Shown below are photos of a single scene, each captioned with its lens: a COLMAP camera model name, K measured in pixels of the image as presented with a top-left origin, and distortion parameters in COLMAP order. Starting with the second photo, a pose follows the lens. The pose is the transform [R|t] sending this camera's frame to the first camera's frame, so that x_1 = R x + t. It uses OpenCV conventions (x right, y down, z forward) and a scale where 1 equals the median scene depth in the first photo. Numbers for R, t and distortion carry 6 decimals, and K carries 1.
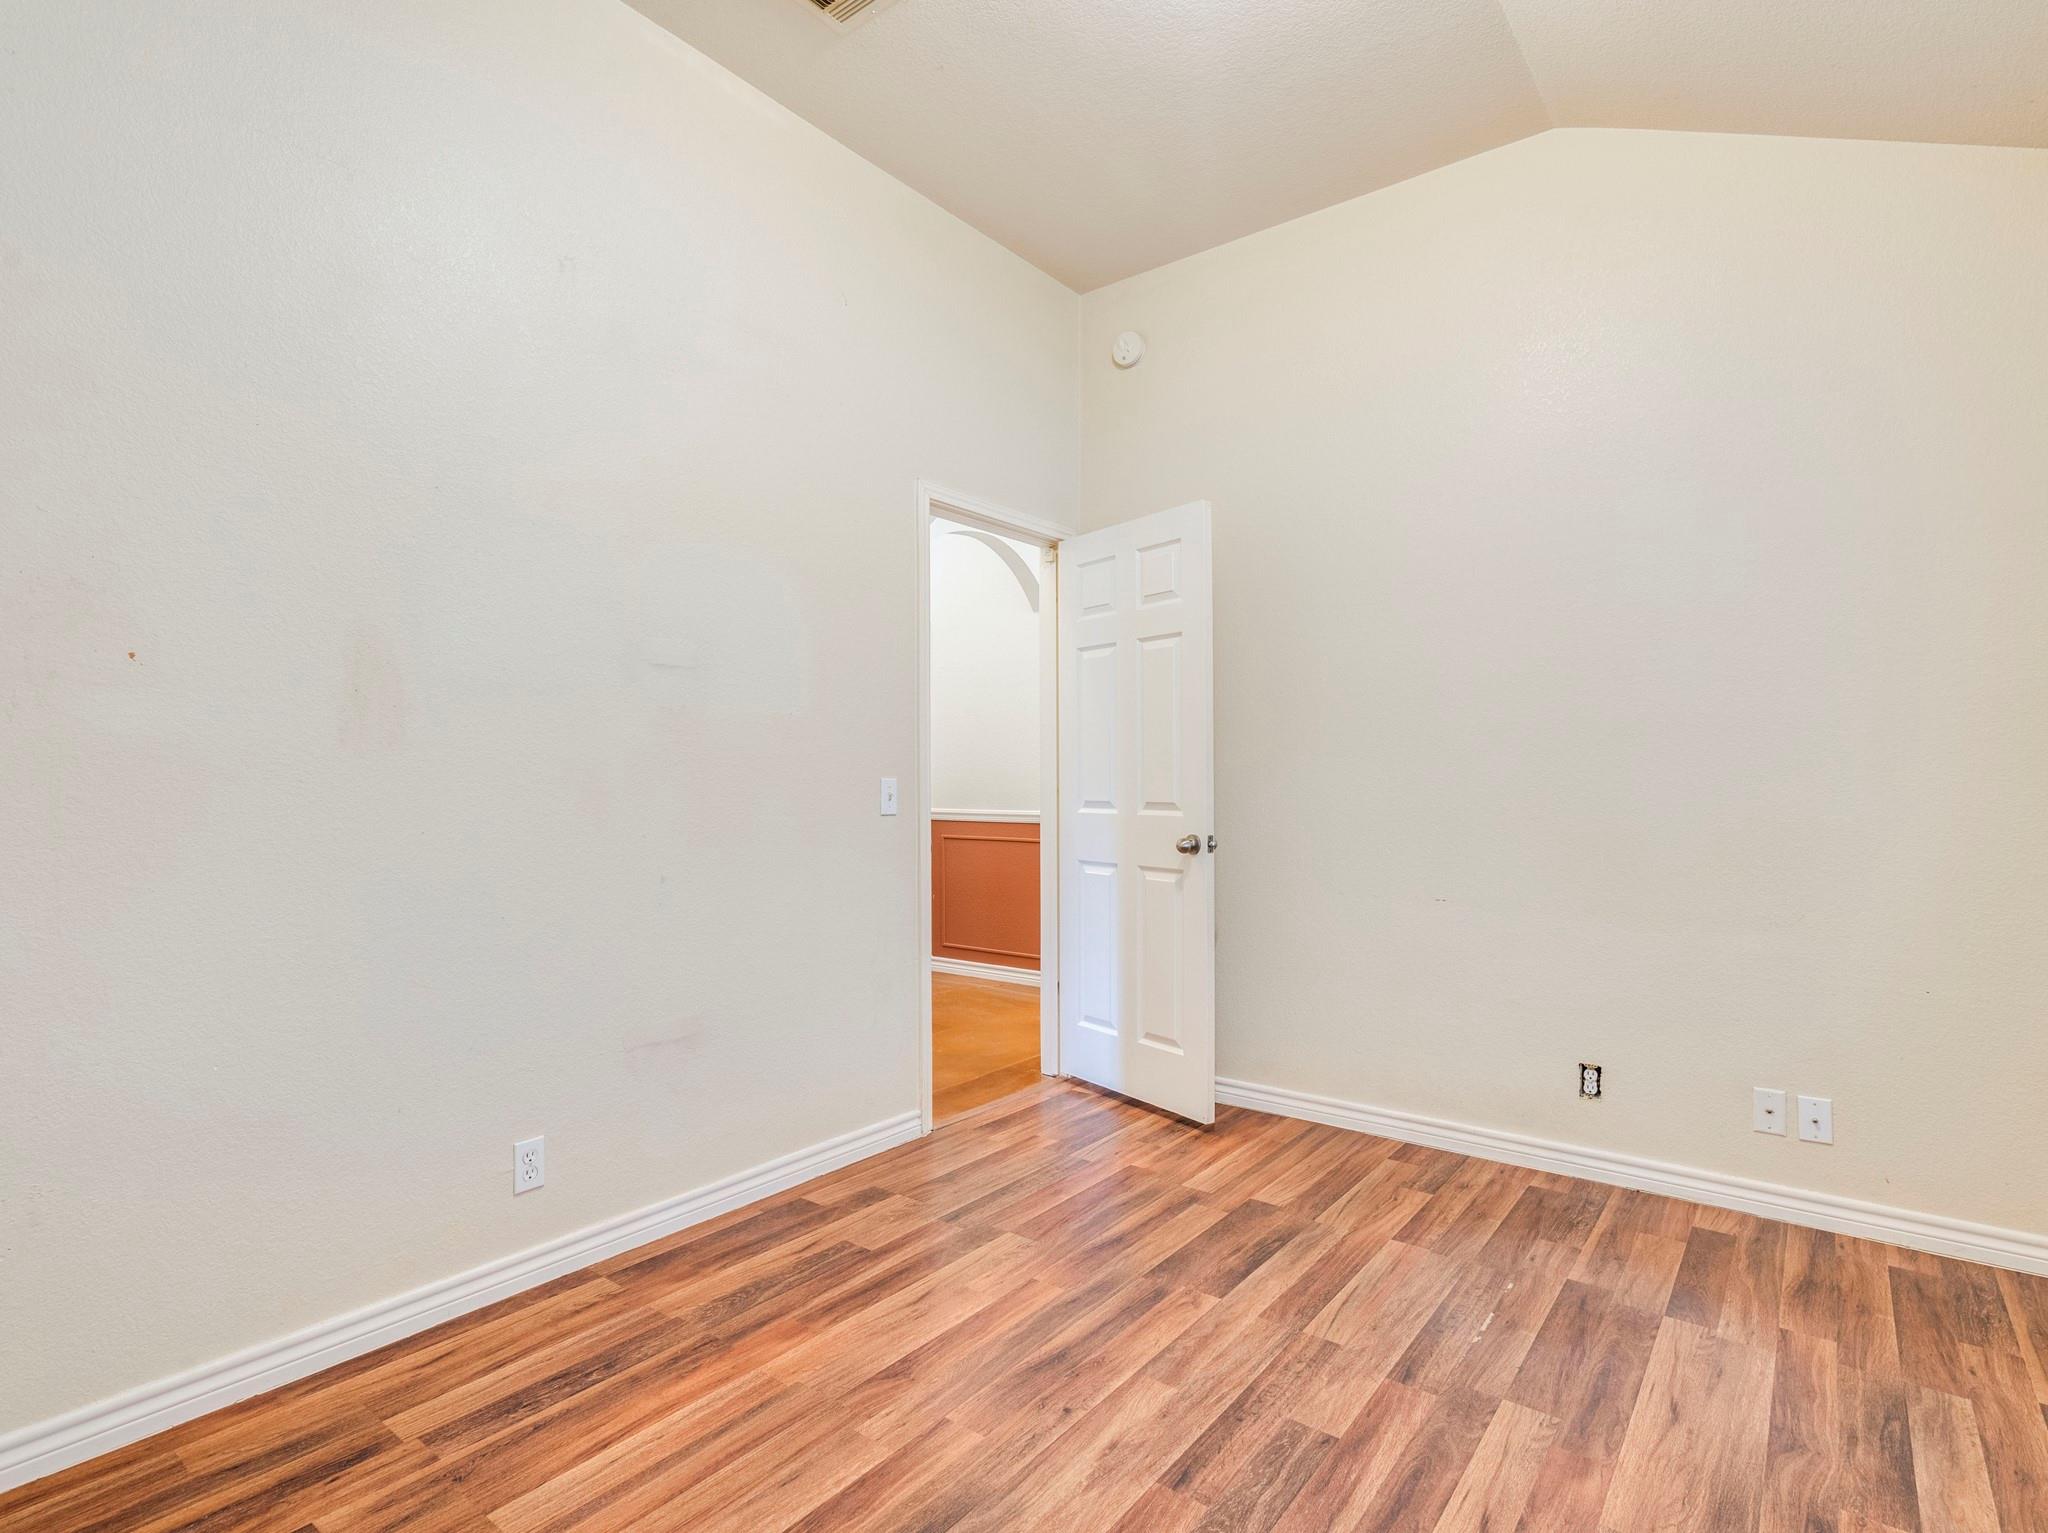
lens RADIAL K [[1078.3, 0, 1031.0], [0, 1078.3, 765.5], [0, 0, 1]] dist [-0.003334, 0.000487]
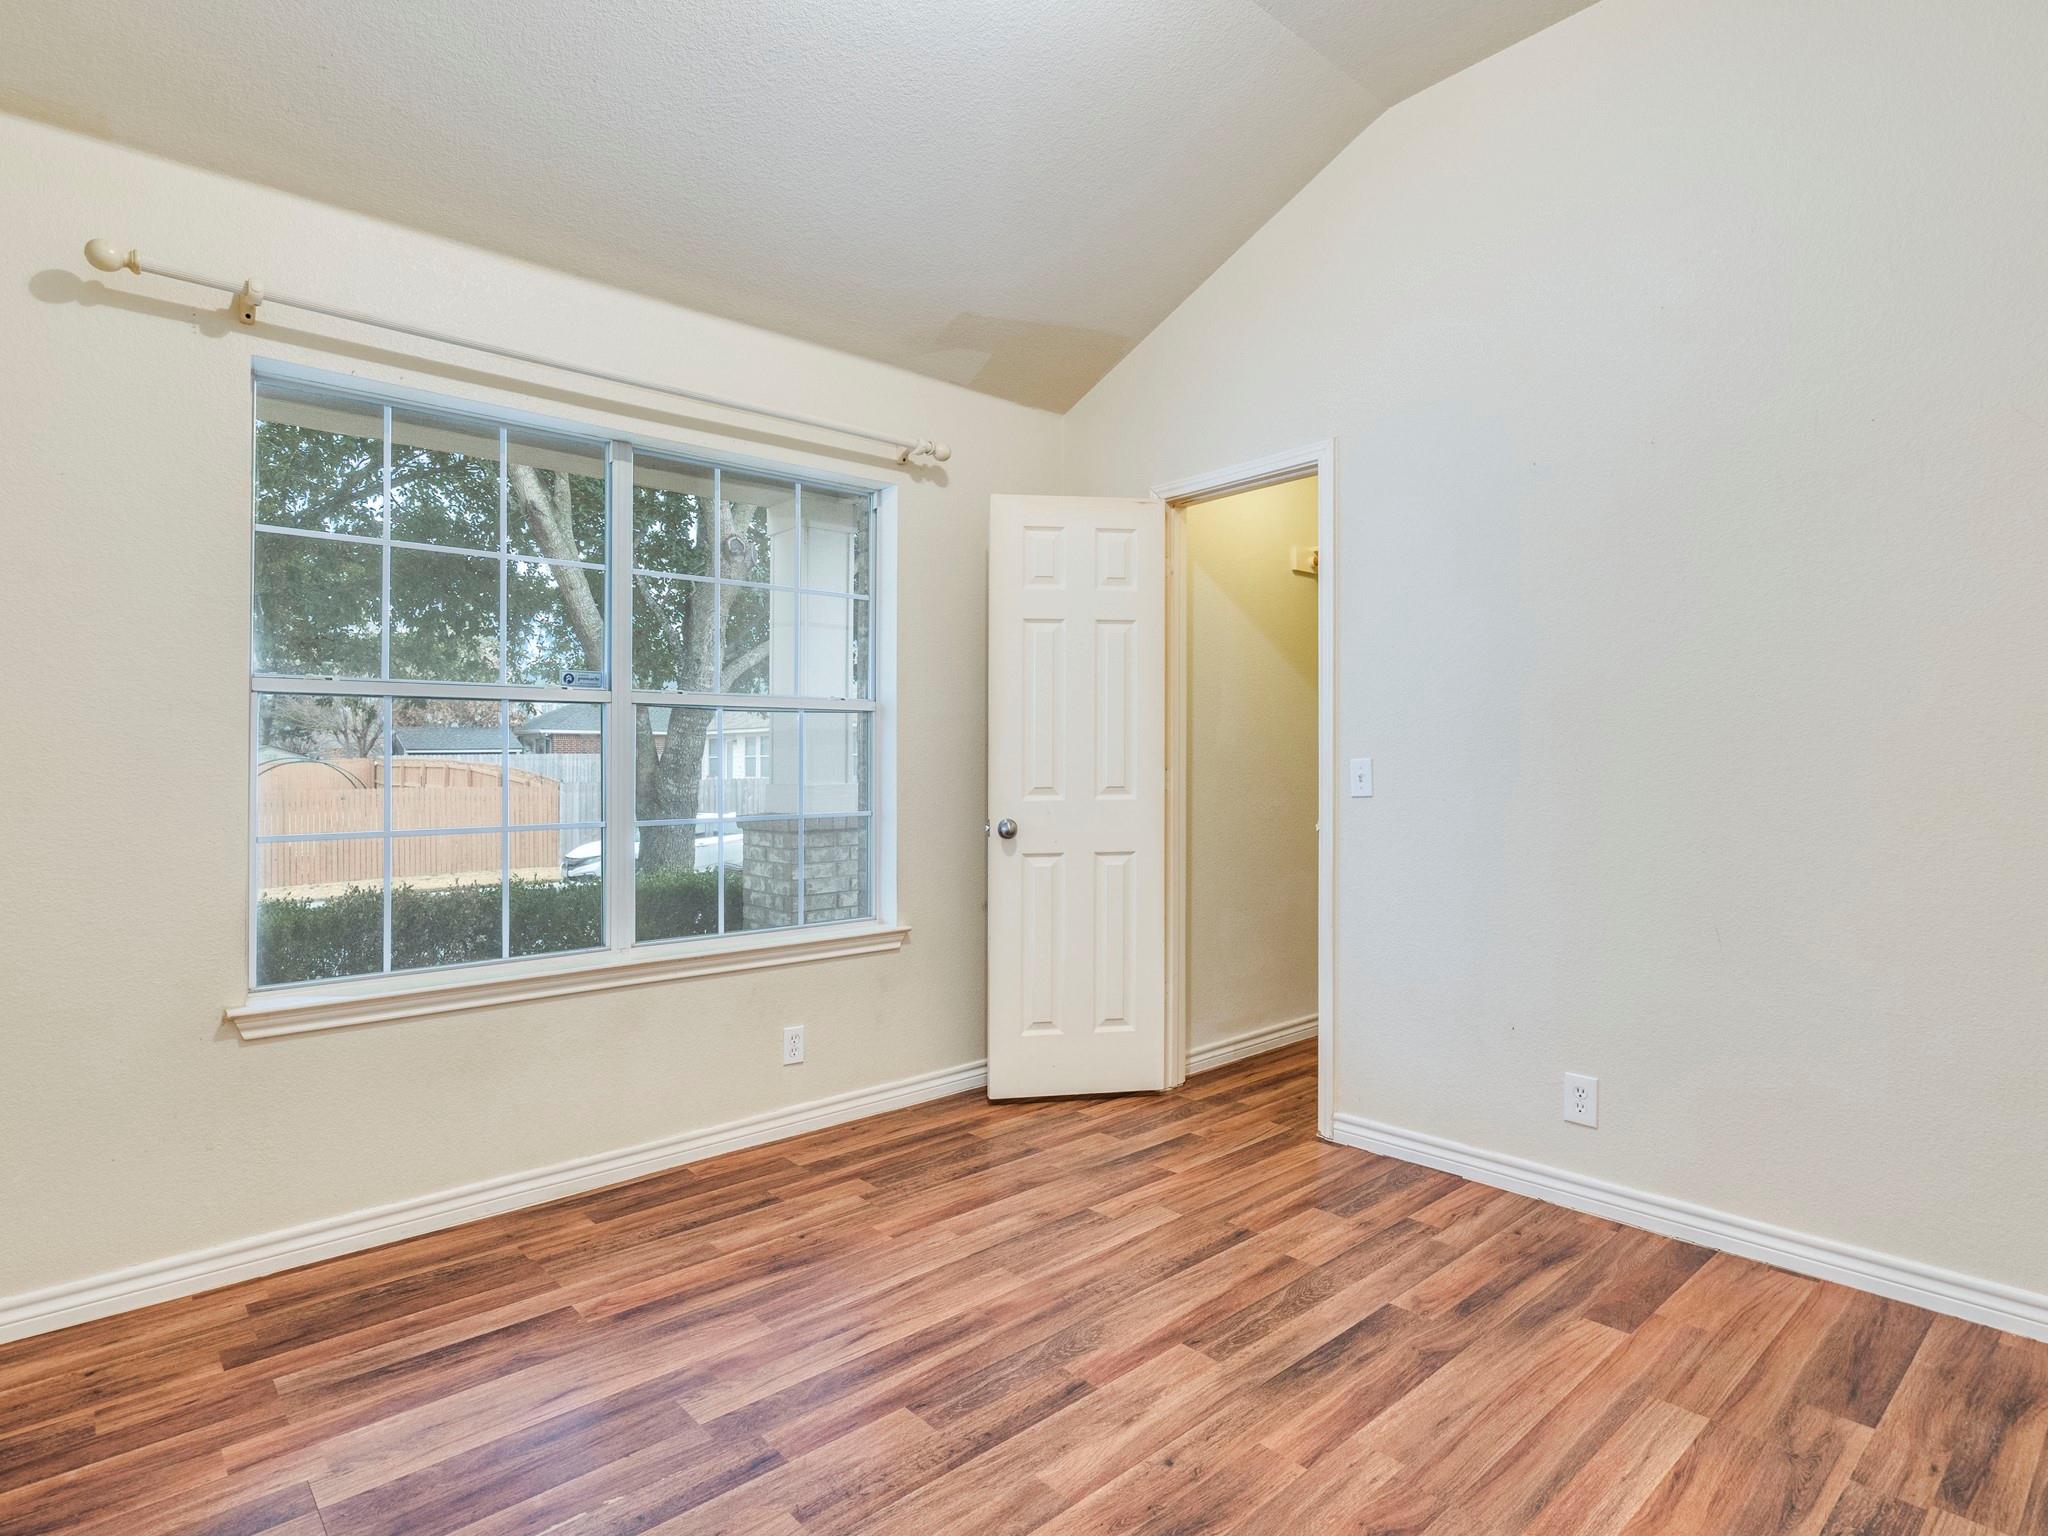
lens RADIAL K [[1078.3, 0, 1031.0], [0, 1078.3, 767.0], [0, 0, 1]] dist [-0.003334, 0.000487]
pose [[-0.983605, 0.008837, 0.180119, -0.020782], [0.006132, 0.999860, -0.015571, 0.033325], [-0.180231, -0.014211, -0.983522, 1.967170]]
